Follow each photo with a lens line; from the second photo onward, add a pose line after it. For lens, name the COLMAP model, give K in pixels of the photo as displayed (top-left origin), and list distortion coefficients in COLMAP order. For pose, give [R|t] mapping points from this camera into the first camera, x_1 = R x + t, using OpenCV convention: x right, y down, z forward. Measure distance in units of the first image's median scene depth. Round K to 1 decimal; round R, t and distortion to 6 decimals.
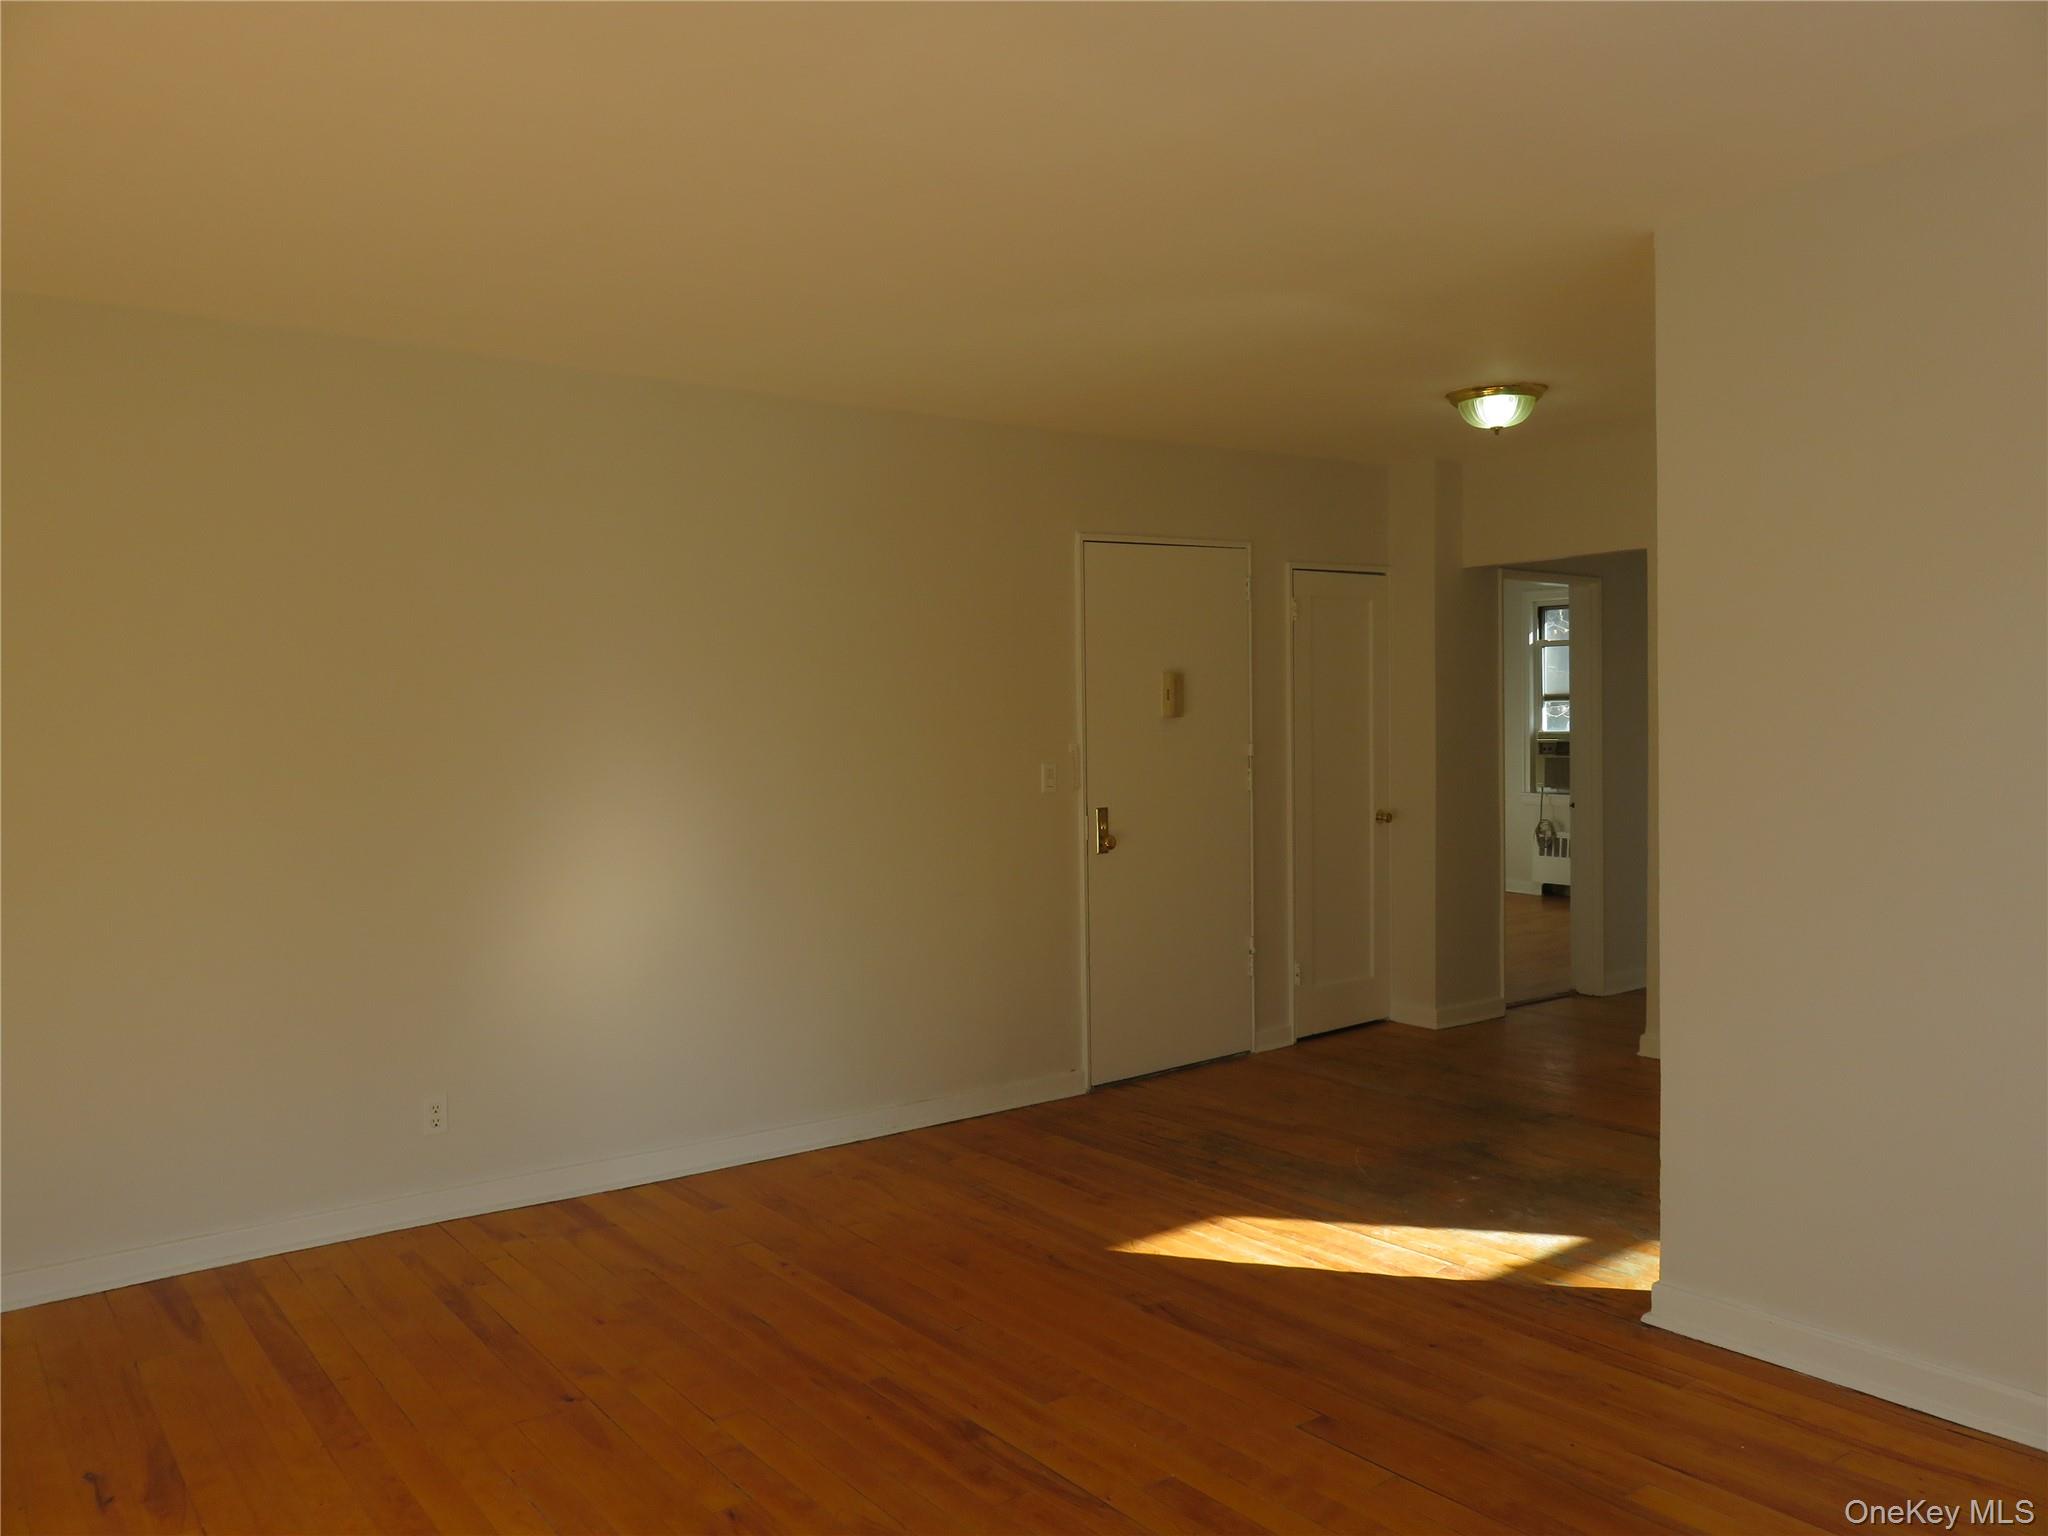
lens RADIAL K [[1534.3, 0, 1031.9], [0, 1534.3, 763.7], [0, 0, 1]] dist [-0.006709, 0.000970]
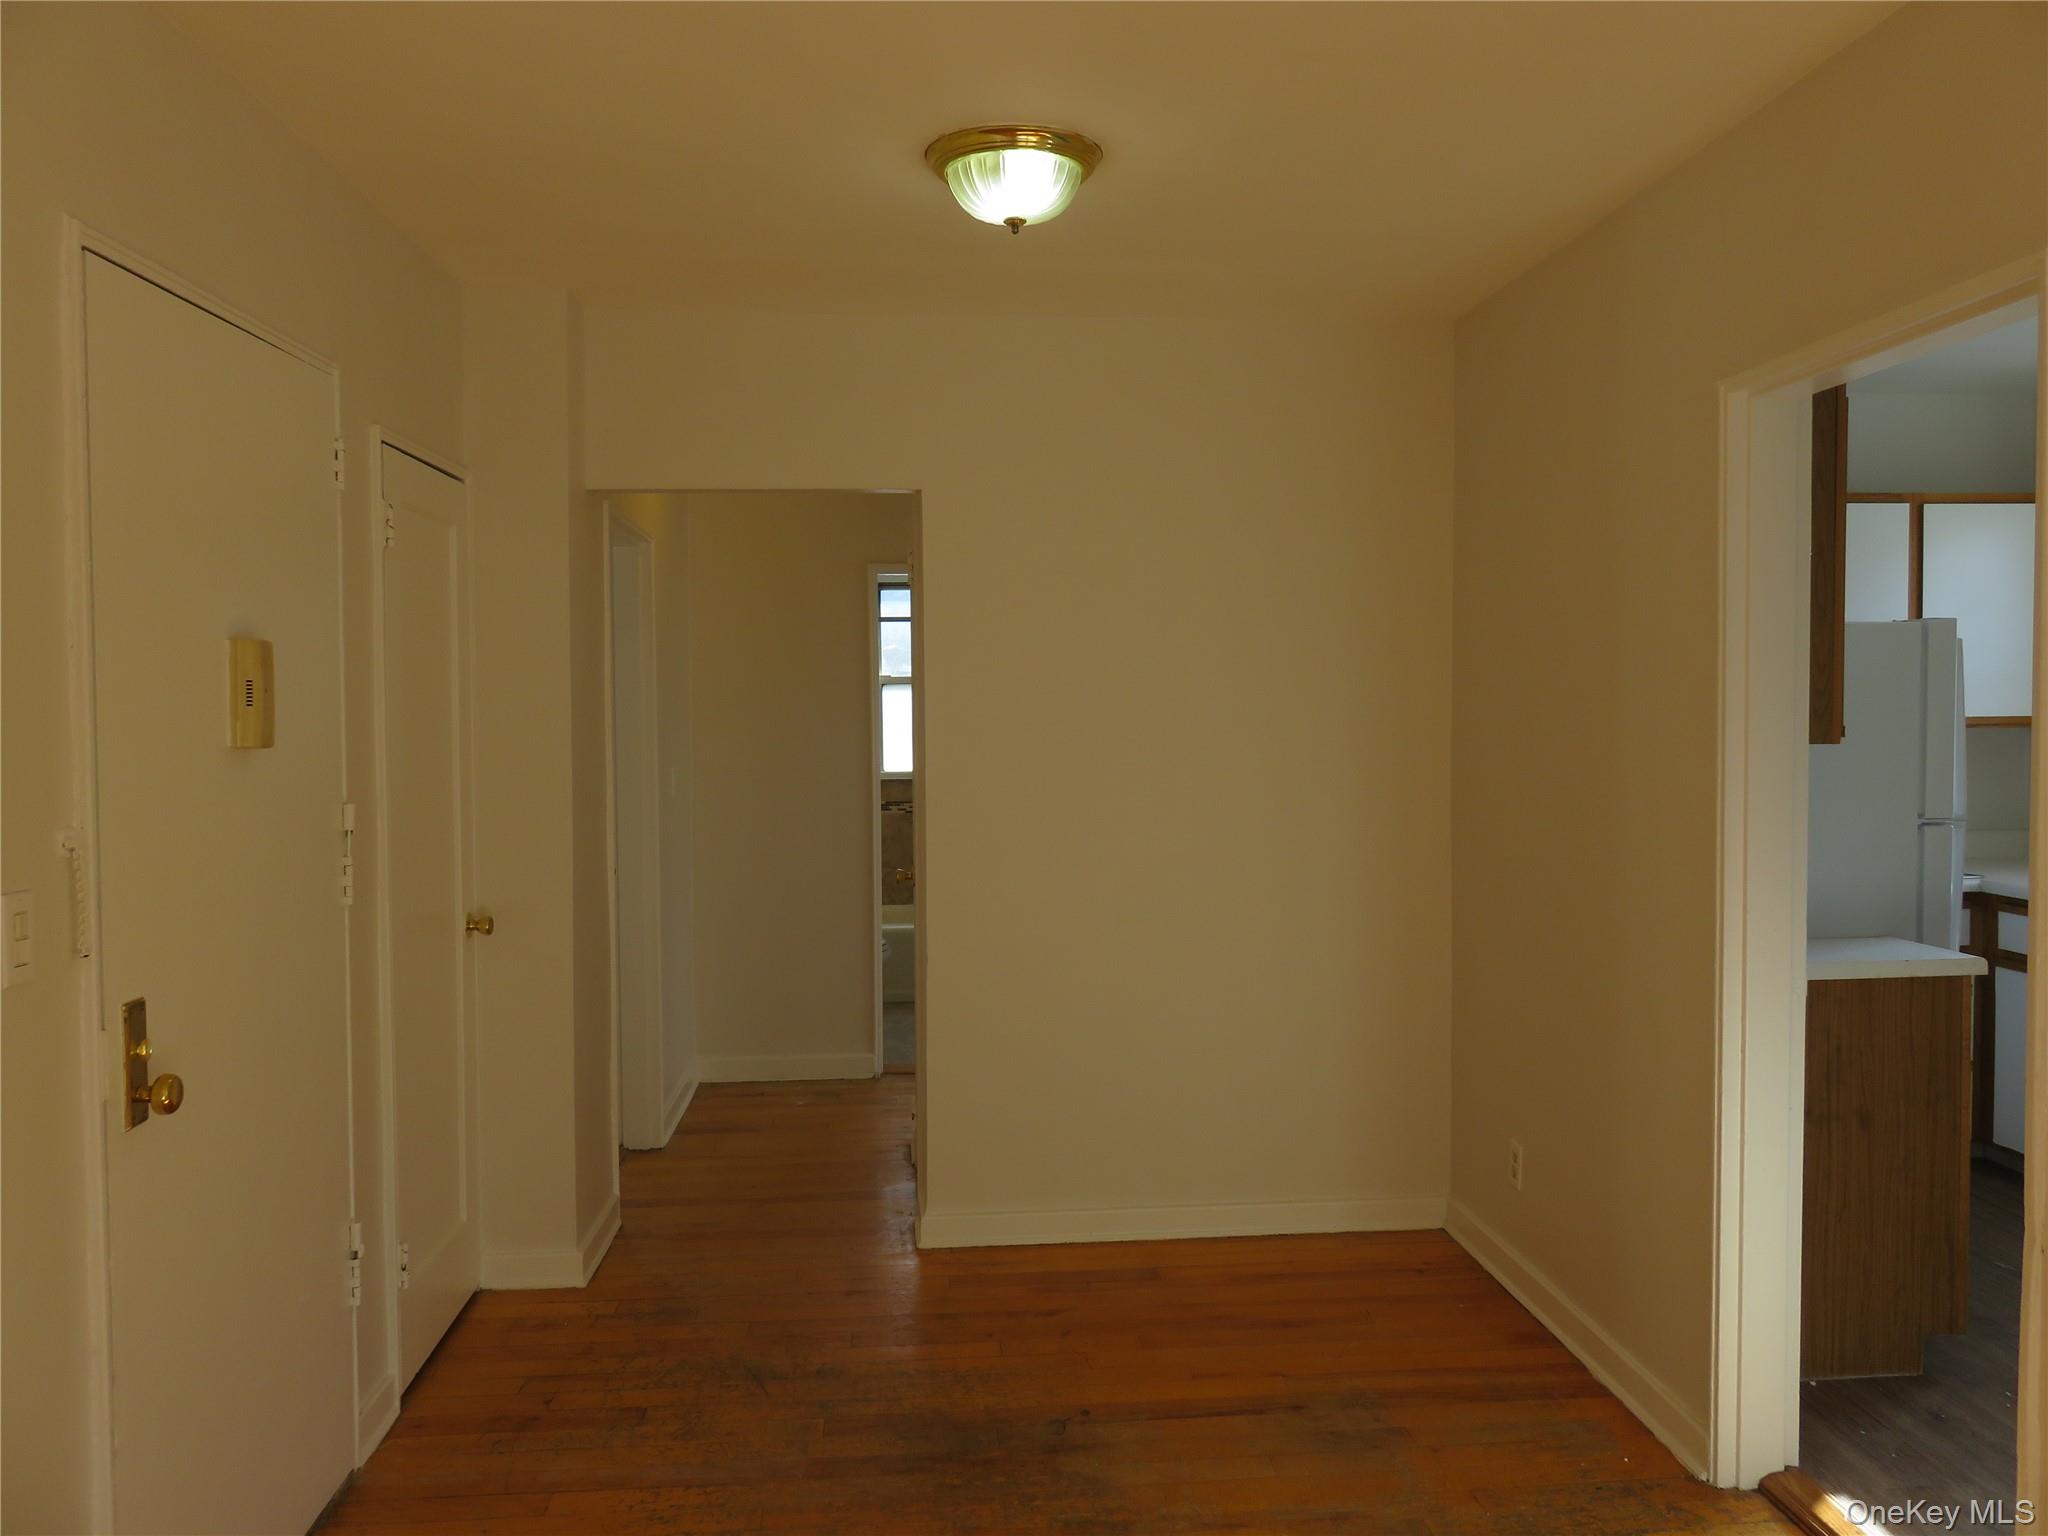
lens RADIAL K [[1534.3, 0, 1031.9], [0, 1534.3, 763.7], [0, 0, 1]] dist [-0.006709, 0.000970]
pose [[0.545577, -0.020142, 0.837819, -0.139413], [0.027813, 0.999596, 0.005920, -0.023343], [-0.837599, 0.020072, 0.545917, 0.623441]]
